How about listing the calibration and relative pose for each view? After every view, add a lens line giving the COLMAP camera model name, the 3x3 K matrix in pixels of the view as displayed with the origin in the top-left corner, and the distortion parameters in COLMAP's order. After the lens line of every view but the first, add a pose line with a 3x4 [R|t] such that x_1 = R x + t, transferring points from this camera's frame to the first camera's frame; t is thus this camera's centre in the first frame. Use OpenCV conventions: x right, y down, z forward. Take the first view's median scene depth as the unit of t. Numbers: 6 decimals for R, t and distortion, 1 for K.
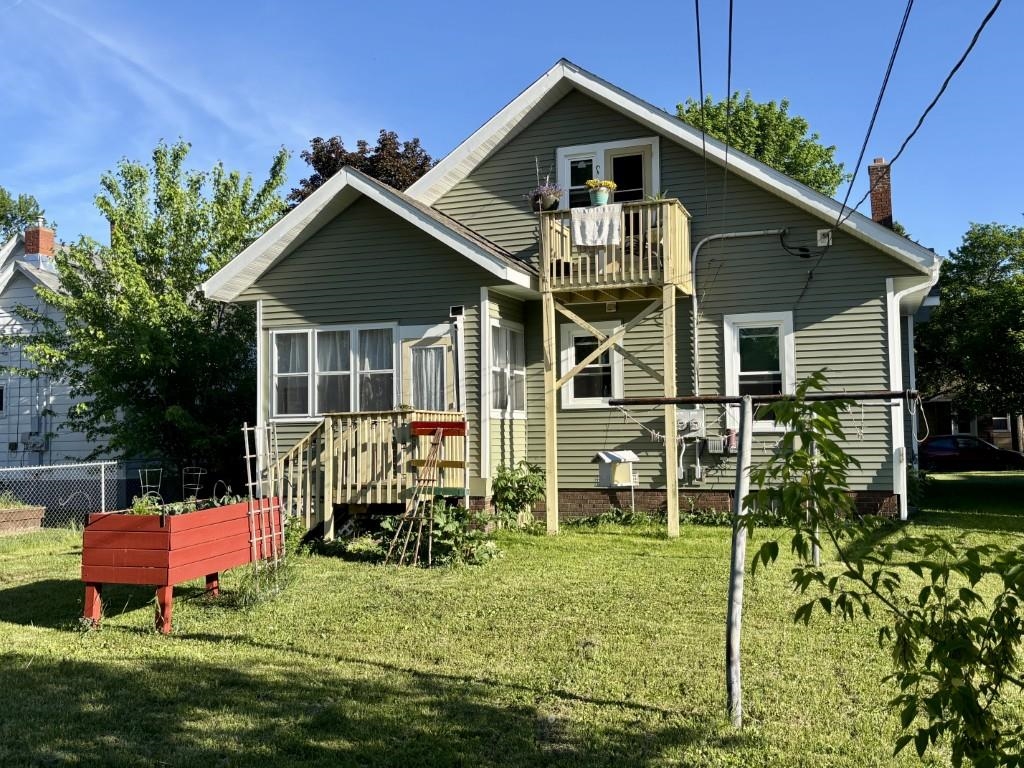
lens RADIAL K [[1004.1, 0, 511.4], [0, 1004.1, 385.9], [0, 0, 1]] dist [0.067439, 0.000000]
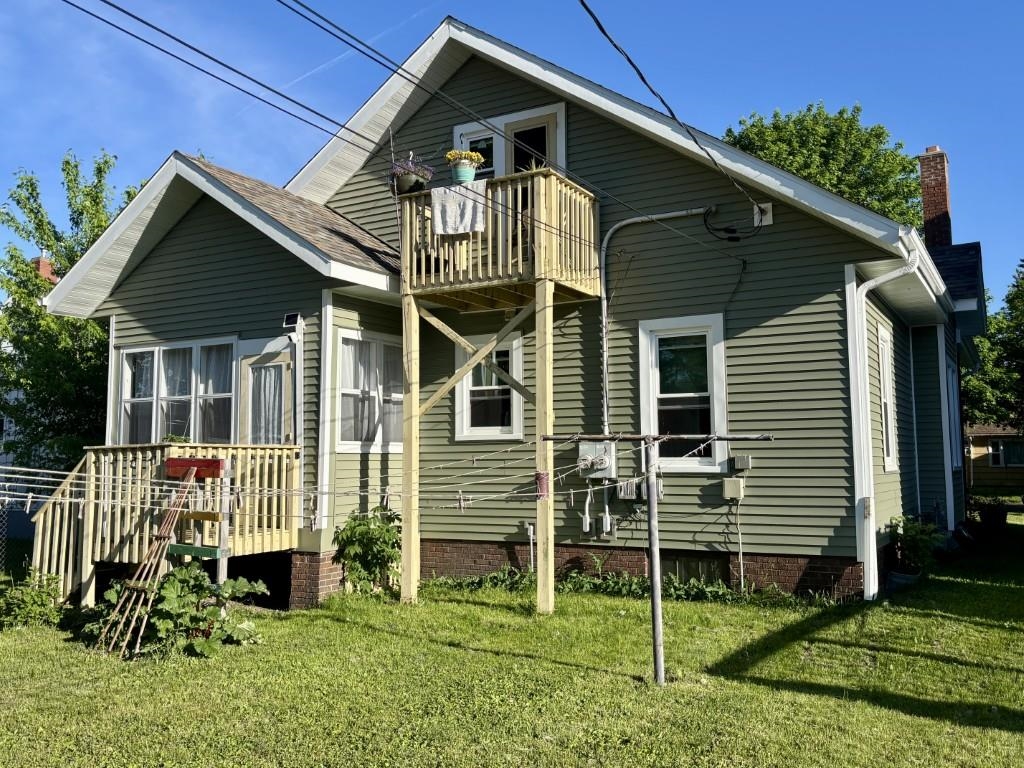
lens RADIAL K [[900.5, 0, 512.8], [0, 900.5, 380.7], [0, 0, 1]] dist [0.047323, -0.008187]
pose [[0.983362, -0.007769, -0.181492, 0.243322], [0.000538, 0.999205, -0.039858, 0.003656], [0.181657, 0.039098, 0.982584, 0.304155]]
